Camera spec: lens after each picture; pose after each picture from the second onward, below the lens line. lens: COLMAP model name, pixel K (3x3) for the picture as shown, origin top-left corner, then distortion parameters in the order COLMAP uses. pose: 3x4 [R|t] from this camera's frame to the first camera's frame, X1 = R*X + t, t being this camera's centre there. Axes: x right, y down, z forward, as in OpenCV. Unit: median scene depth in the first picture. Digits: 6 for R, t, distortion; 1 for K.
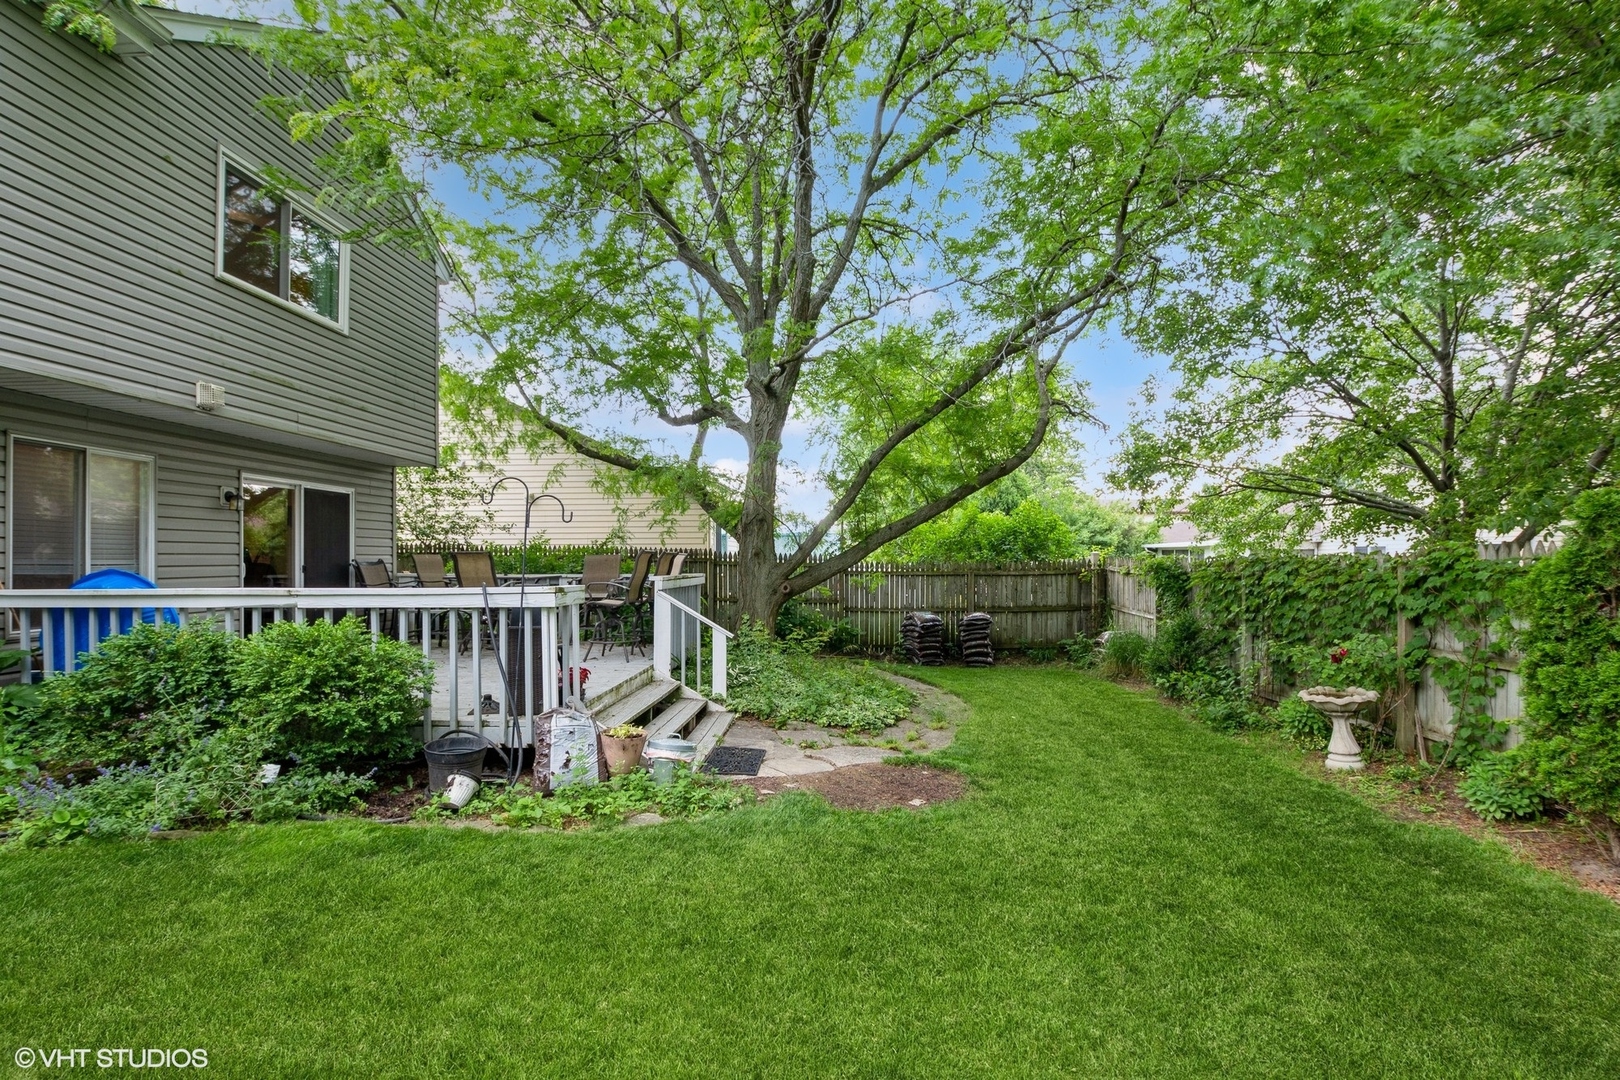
lens RADIAL K [[728.6, 0, 802.4], [0, 728.6, 550.9], [0, 0, 1]] dist [-0.005513, -0.000206]
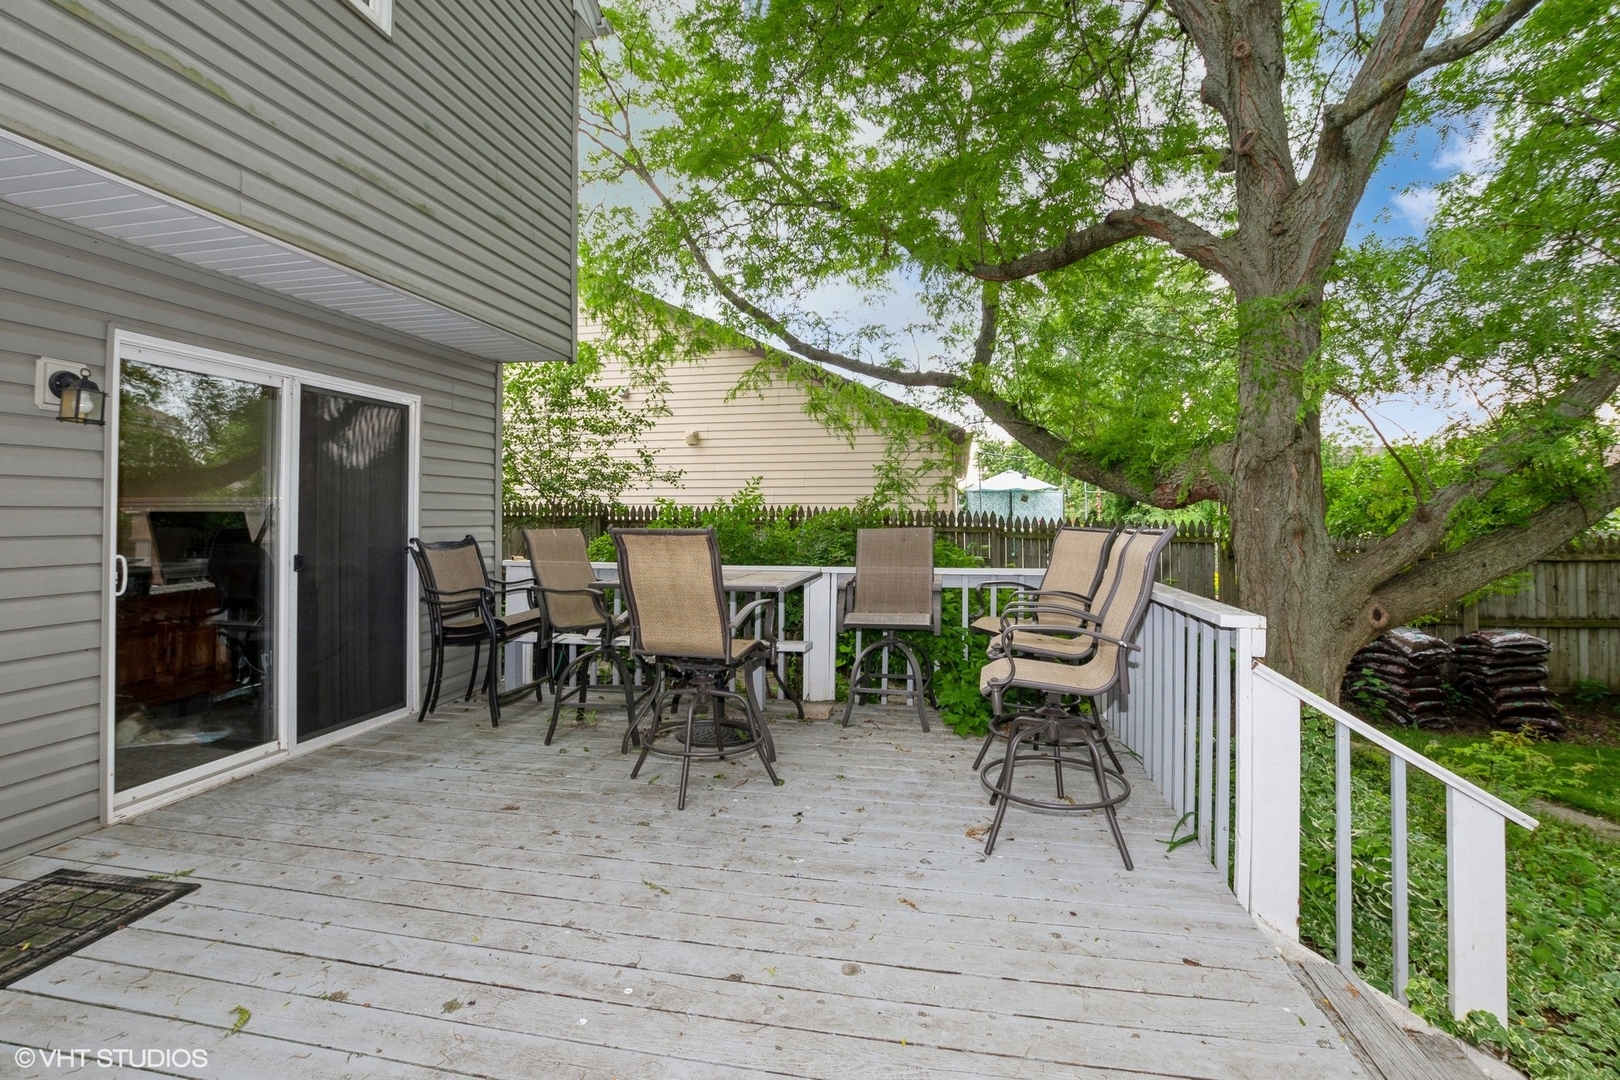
lens RADIAL K [[728.6, 0, 811.5], [0, 728.6, 523.3], [0, 0, 1]] dist [-0.005513, -0.000206]
pose [[0.990568, 0.005466, -0.136911, -0.197013], [-0.002661, 0.999783, 0.020664, -0.005922], [0.136994, -0.020105, 0.990368, 0.380479]]
